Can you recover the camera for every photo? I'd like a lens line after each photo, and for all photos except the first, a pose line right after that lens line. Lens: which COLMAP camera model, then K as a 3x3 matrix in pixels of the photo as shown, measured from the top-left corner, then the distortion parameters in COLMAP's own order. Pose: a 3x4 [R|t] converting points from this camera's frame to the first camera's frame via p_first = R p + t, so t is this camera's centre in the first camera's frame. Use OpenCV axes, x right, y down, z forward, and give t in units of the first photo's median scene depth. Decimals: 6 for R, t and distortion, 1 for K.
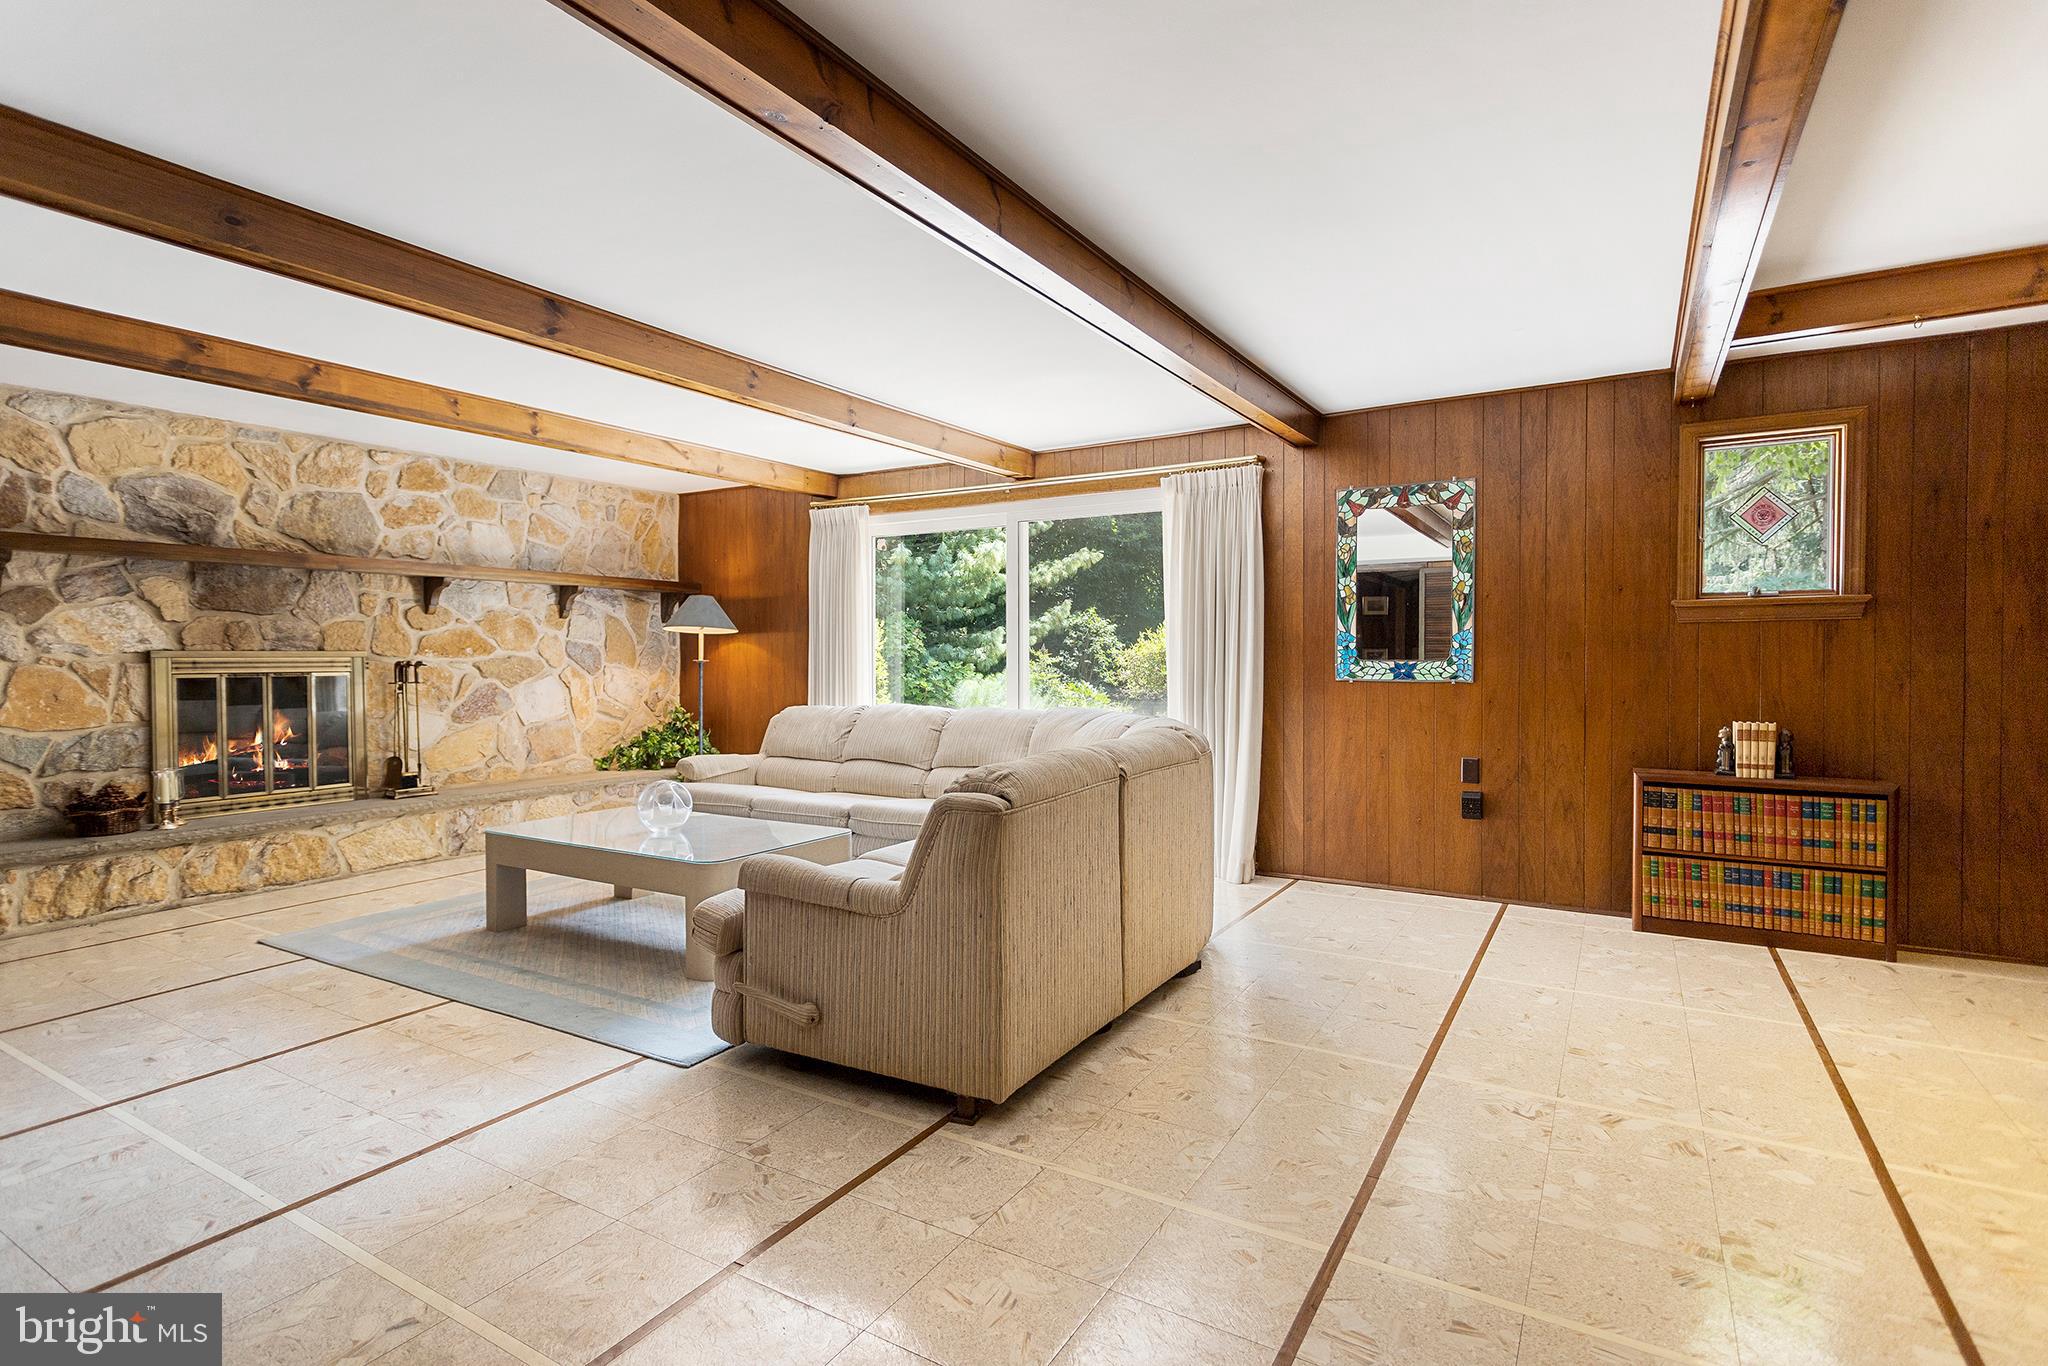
lens RADIAL K [[992.9, 0, 1013.6], [0, 992.9, 670.2], [0, 0, 1]] dist [0.006454, -0.000242]
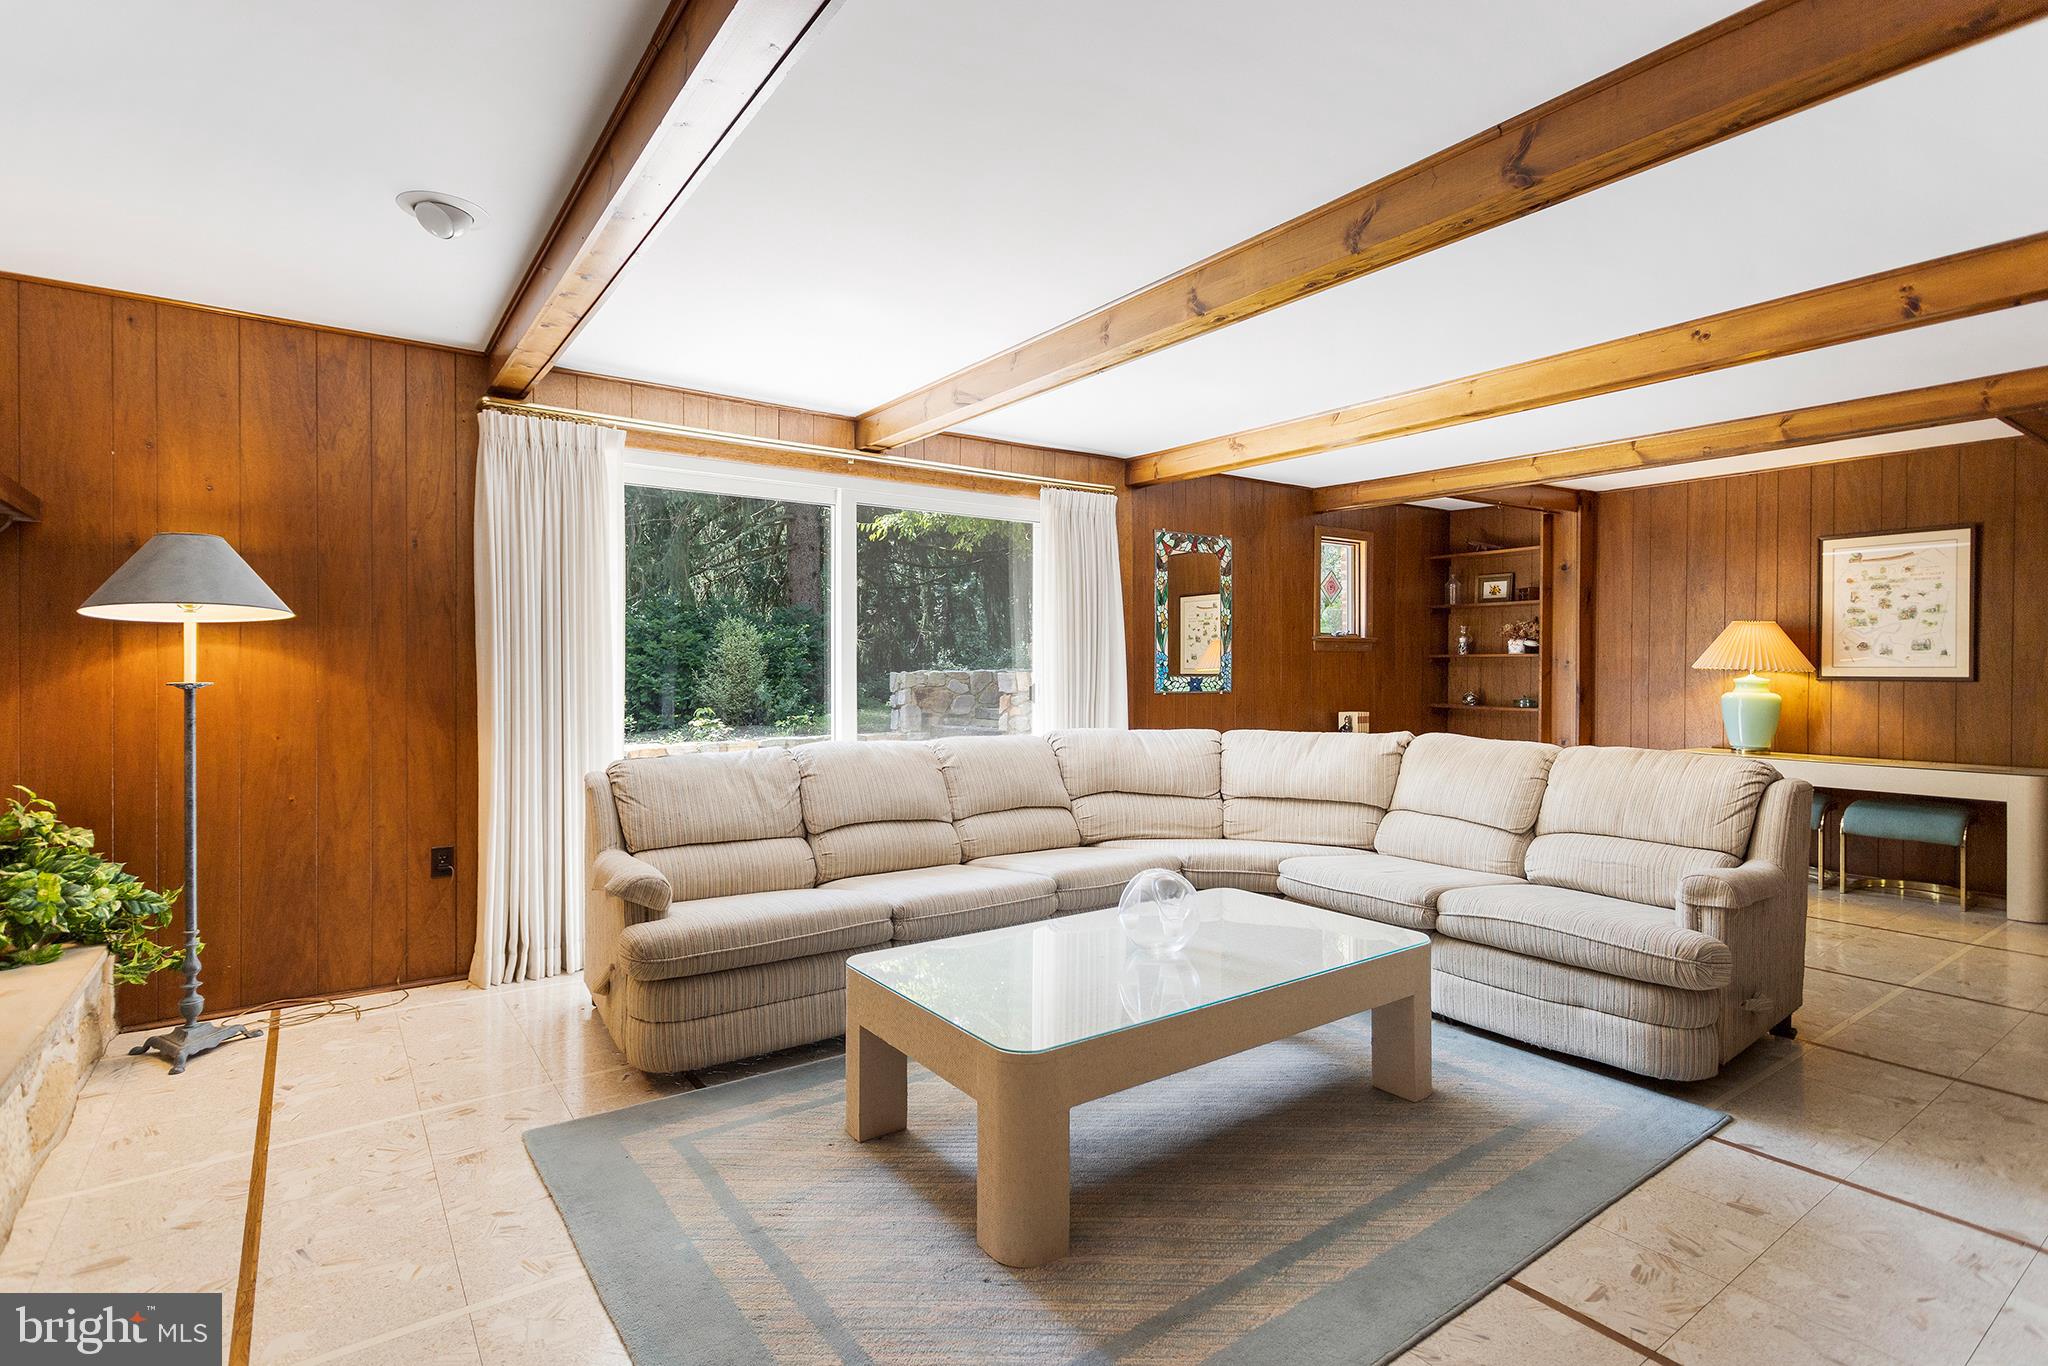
lens RADIAL K [[992.9, 0, 1013.6], [0, 992.9, 670.2], [0, 0, 1]] dist [0.006454, -0.000242]
pose [[0.393693, 0.000671, 0.919242, -0.708221], [0.012524, 0.999903, -0.006094, -0.010286], [-0.919157, 0.013911, 0.393646, 0.608119]]
